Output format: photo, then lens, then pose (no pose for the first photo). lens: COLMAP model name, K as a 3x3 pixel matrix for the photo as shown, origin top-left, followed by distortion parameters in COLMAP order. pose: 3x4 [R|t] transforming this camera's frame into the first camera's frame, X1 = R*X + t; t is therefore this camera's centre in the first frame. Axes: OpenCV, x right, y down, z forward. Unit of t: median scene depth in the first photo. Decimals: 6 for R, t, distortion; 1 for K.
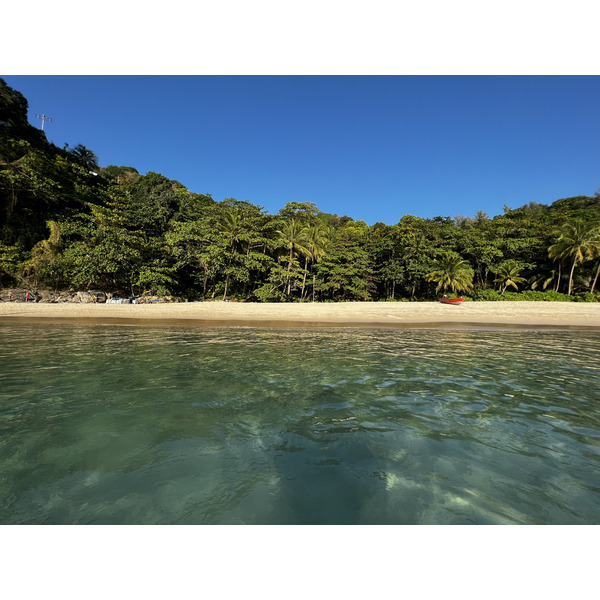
lens RADIAL K [[242.0, 0, 294.6], [0, 242.0, 297.7], [0, 0, 1]] dist [-0.002877, -0.000382]
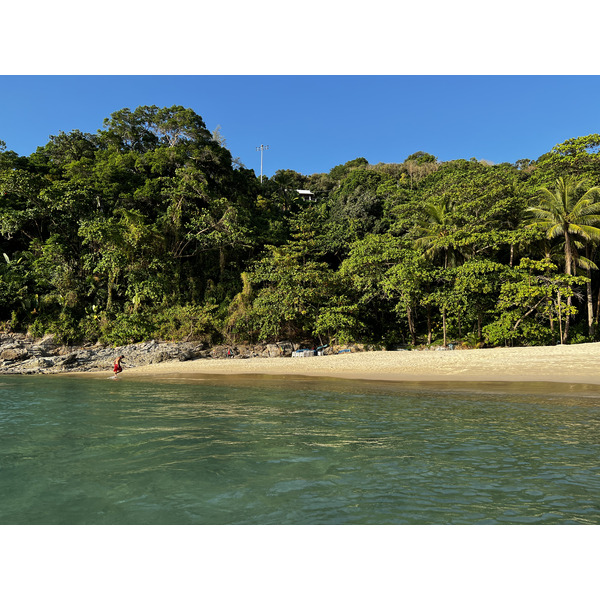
lens RADIAL K [[469.7, 0, 301.4], [0, 469.7, 296.8], [0, 0, 1]] dist [0.020680, 0.001586]
pose [[0.666814, -0.119388, -0.735599, 0.438945], [0.057976, 0.992403, -0.108513, -0.003676], [0.742965, 0.029711, 0.668670, -0.065268]]
